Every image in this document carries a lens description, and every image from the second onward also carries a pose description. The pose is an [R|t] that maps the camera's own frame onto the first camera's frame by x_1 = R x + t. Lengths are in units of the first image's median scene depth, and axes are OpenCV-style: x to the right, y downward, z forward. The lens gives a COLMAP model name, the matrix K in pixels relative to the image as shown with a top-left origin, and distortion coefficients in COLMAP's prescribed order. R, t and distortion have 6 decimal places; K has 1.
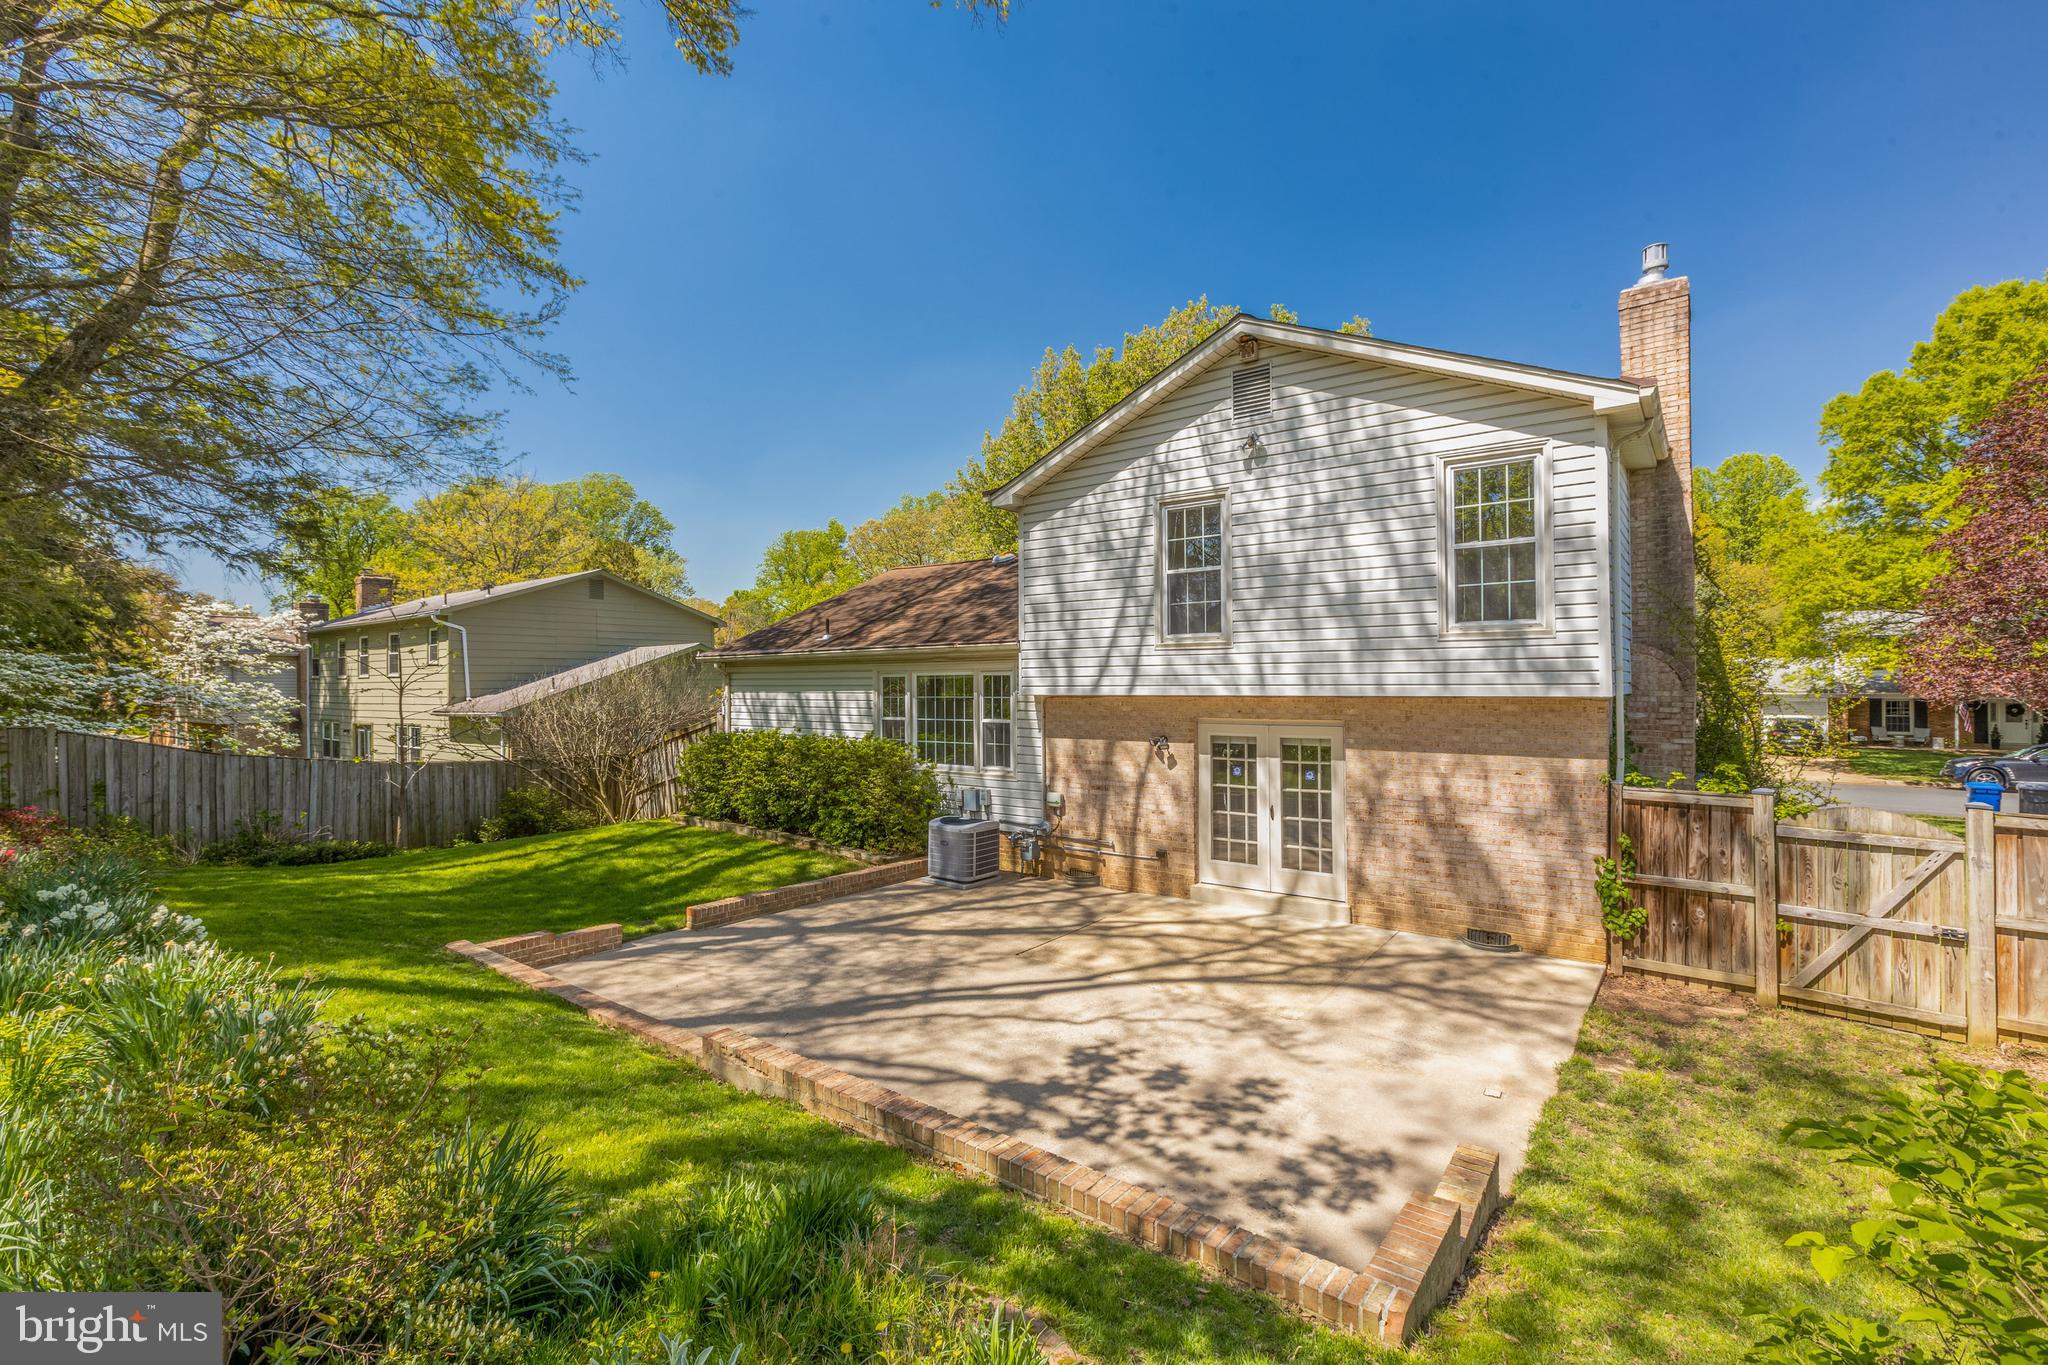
lens RADIAL K [[904.0, 0, 1027.9], [0, 904.0, 674.5], [0, 0, 1]] dist [-0.001867, -0.000106]
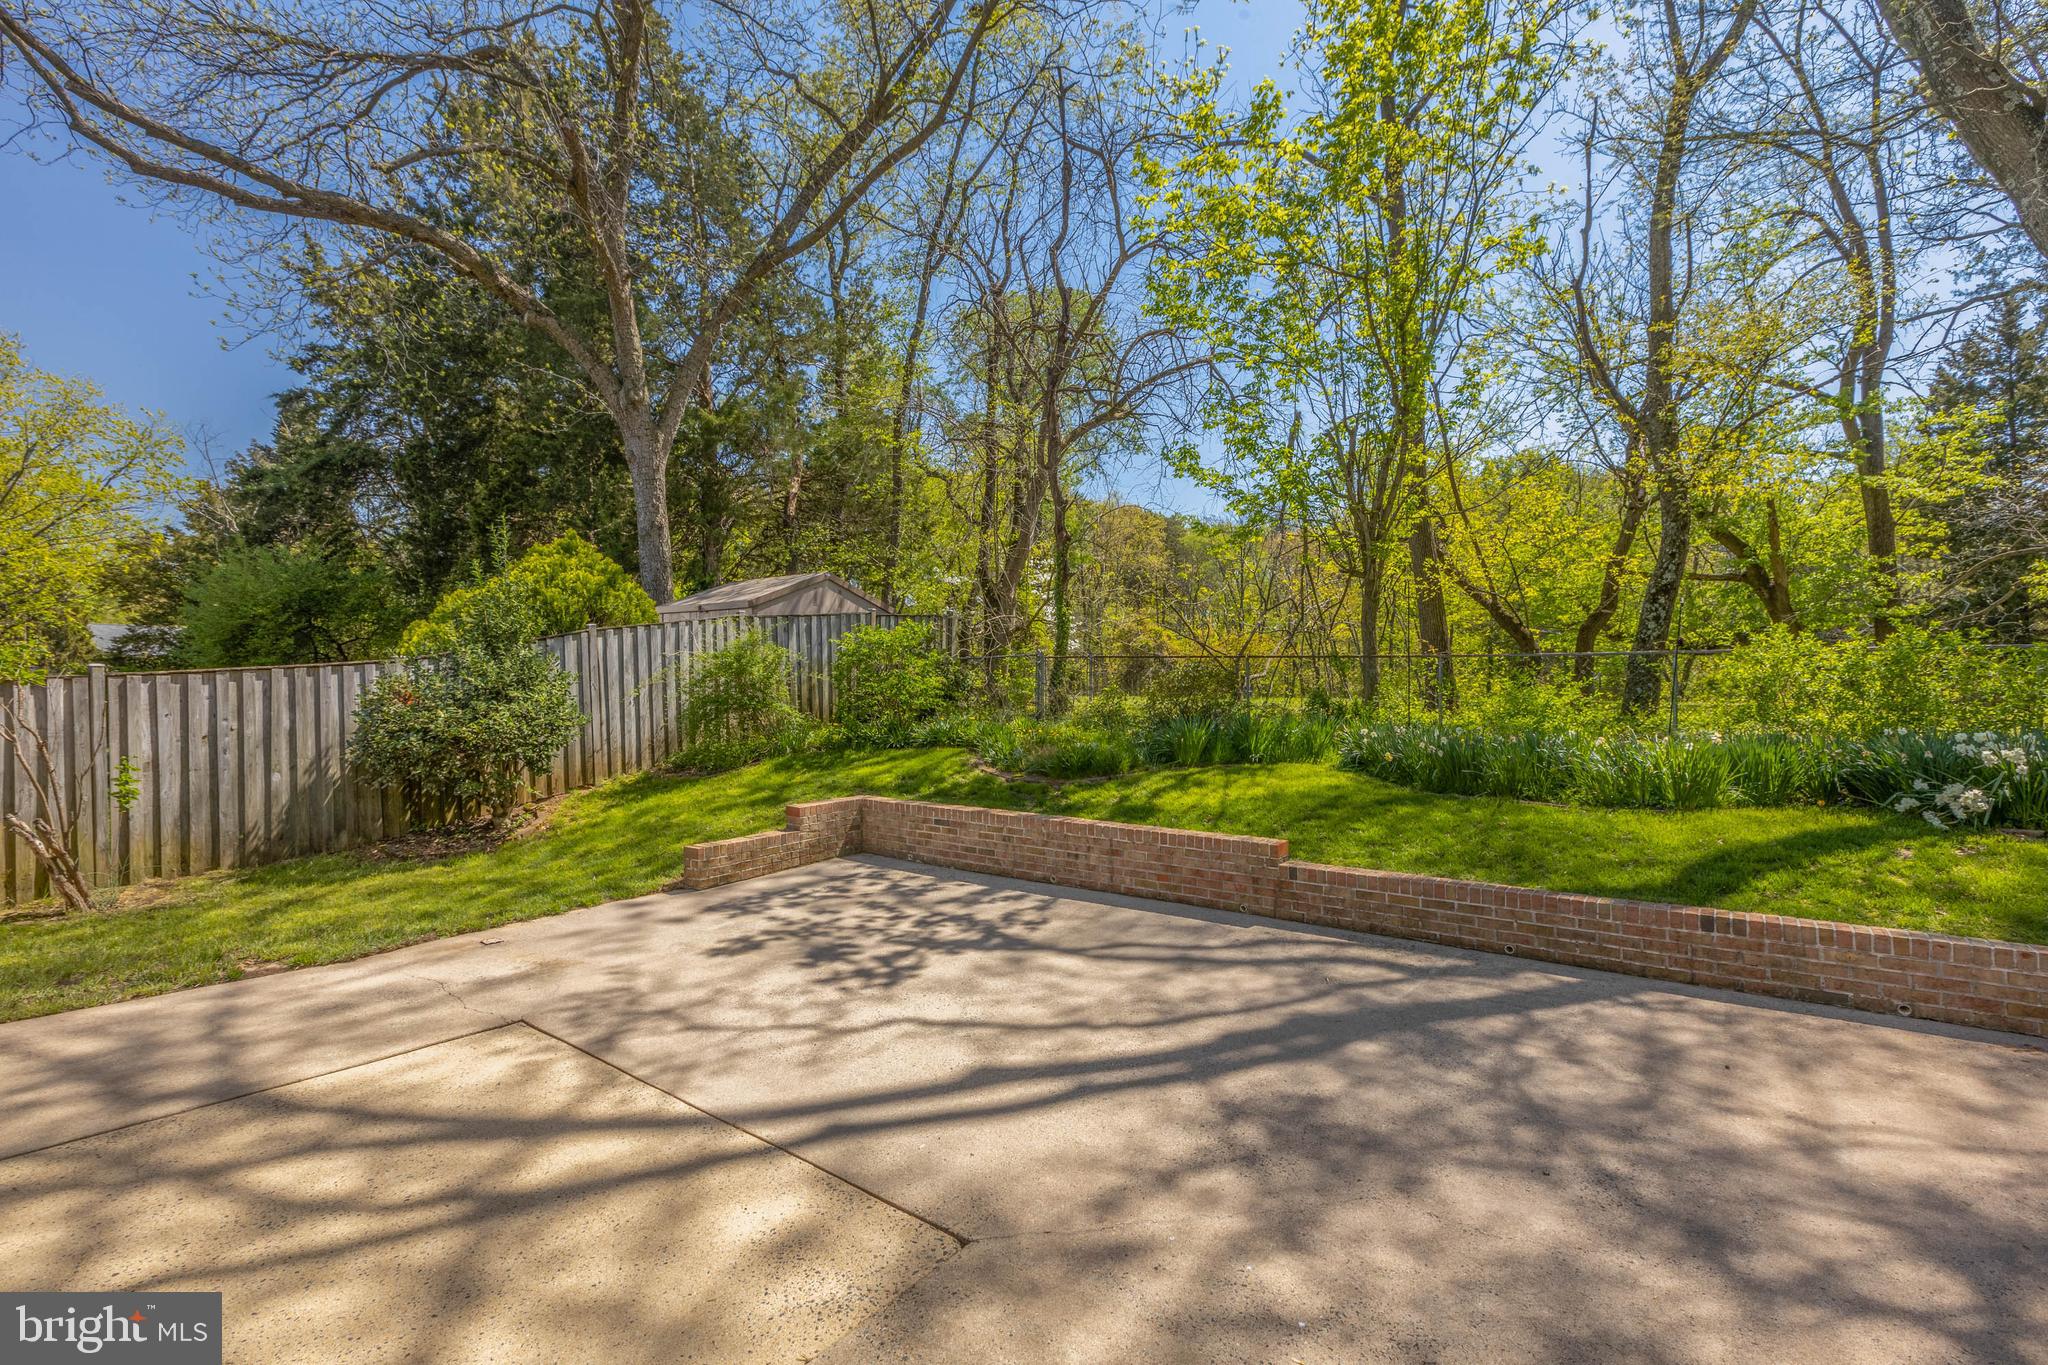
lens RADIAL K [[904.0, 0, 1027.9], [0, 904.0, 674.5], [0, 0, 1]] dist [-0.001867, -0.000106]
pose [[-0.999941, 0.010337, 0.003458, -0.017236], [0.010316, 0.999928, -0.006080, 0.113921], [-0.003521, -0.006044, -0.999976, 1.135215]]
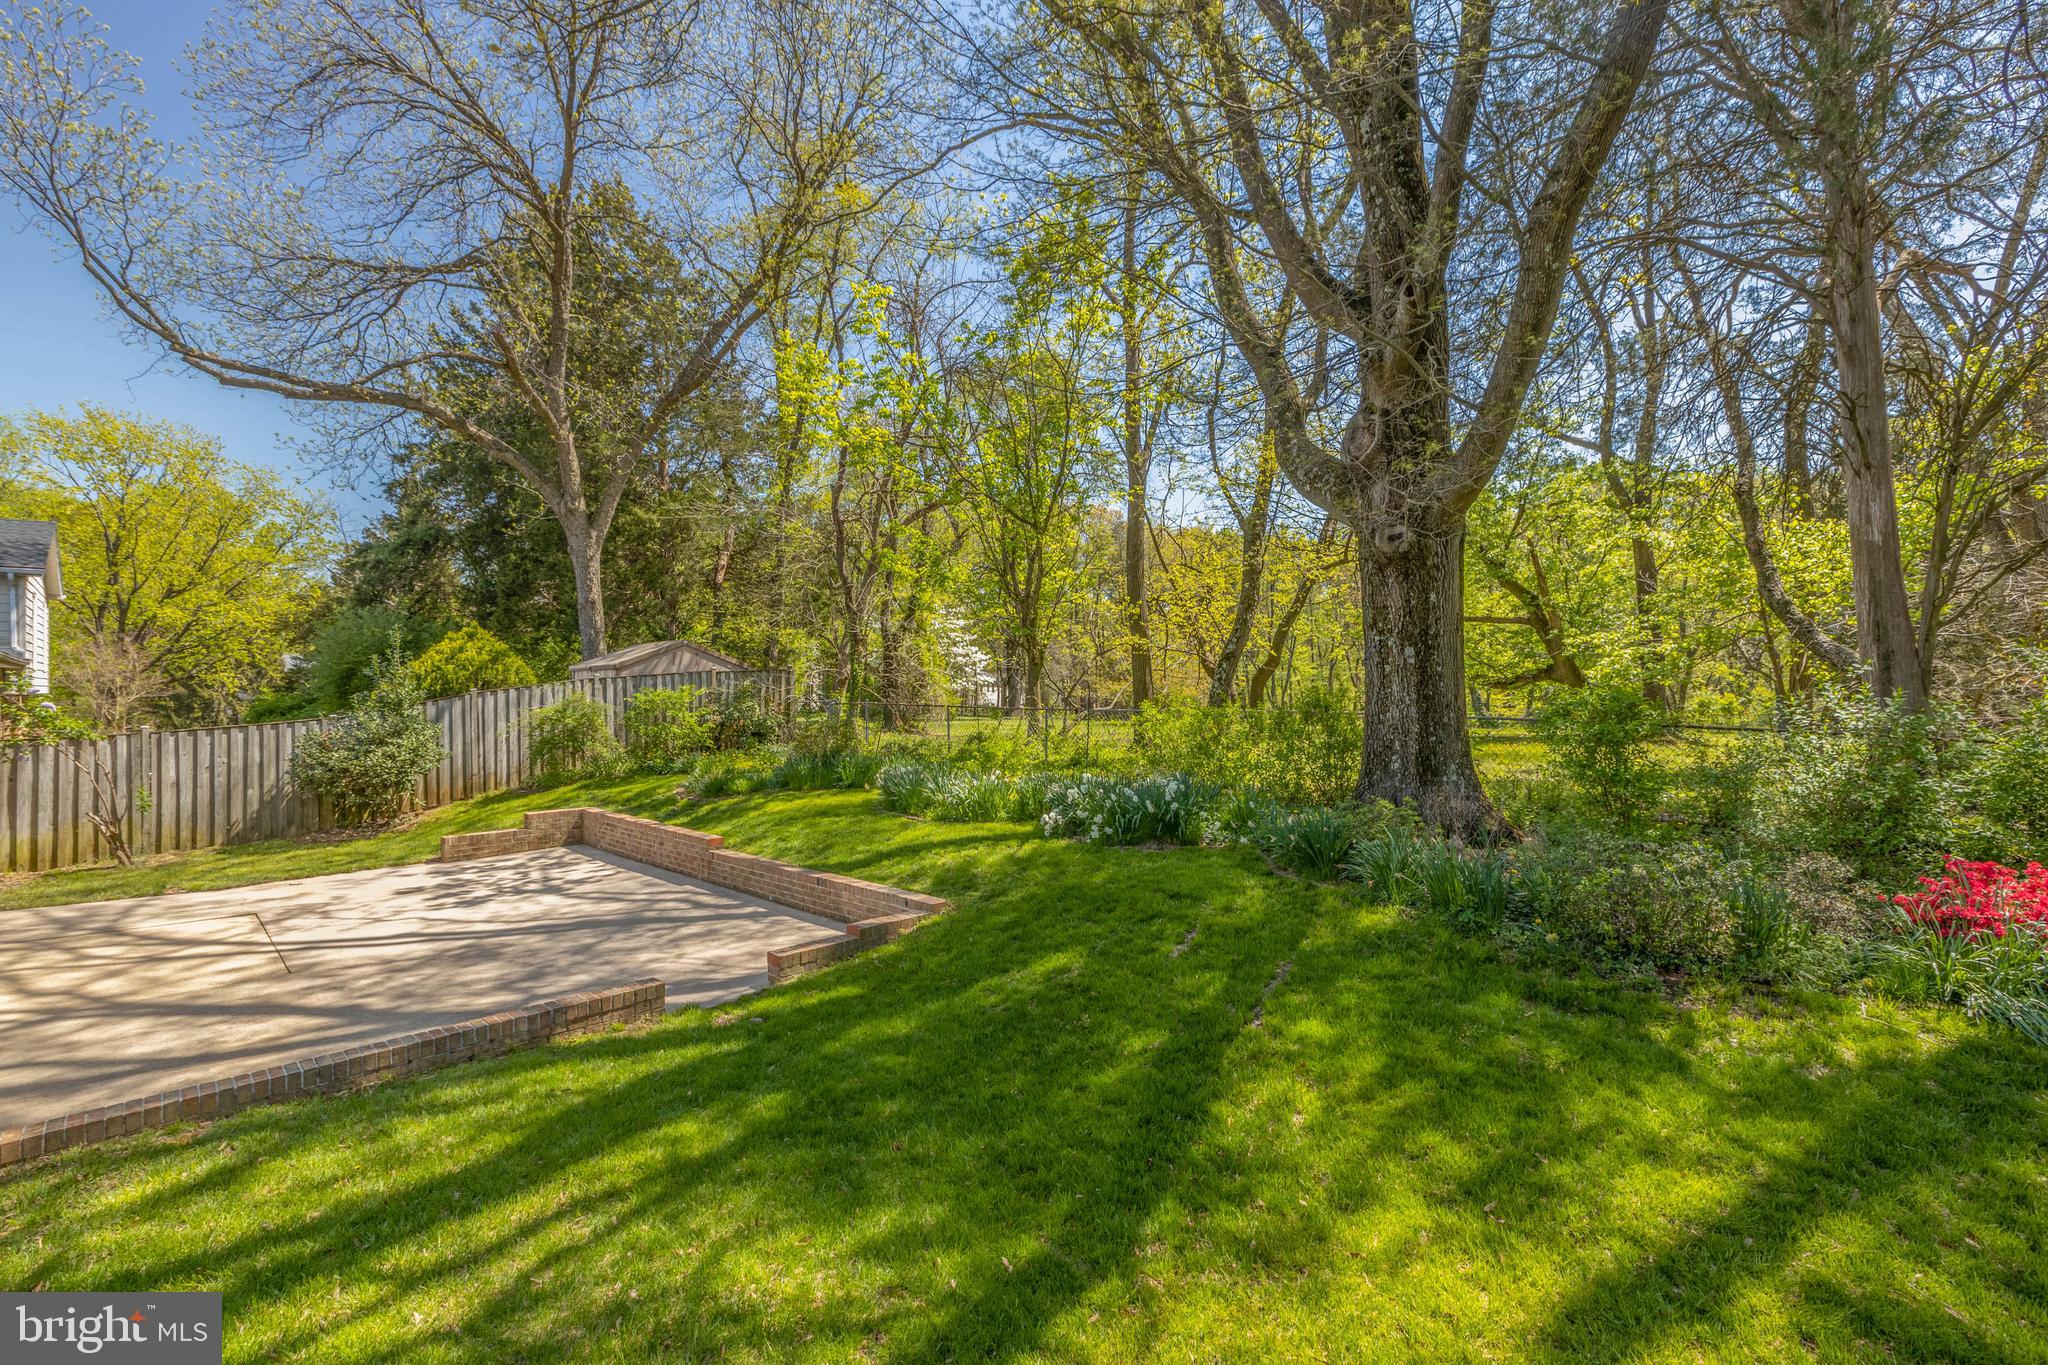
lens RADIAL K [[904.0, 0, 1027.9], [0, 904.0, 674.5], [0, 0, 1]] dist [-0.001867, -0.000106]
pose [[-0.990335, 0.017437, 0.137594, -0.665776], [0.014550, 0.999653, -0.021962, 0.066774], [-0.137929, -0.019748, -0.990245, 1.494773]]
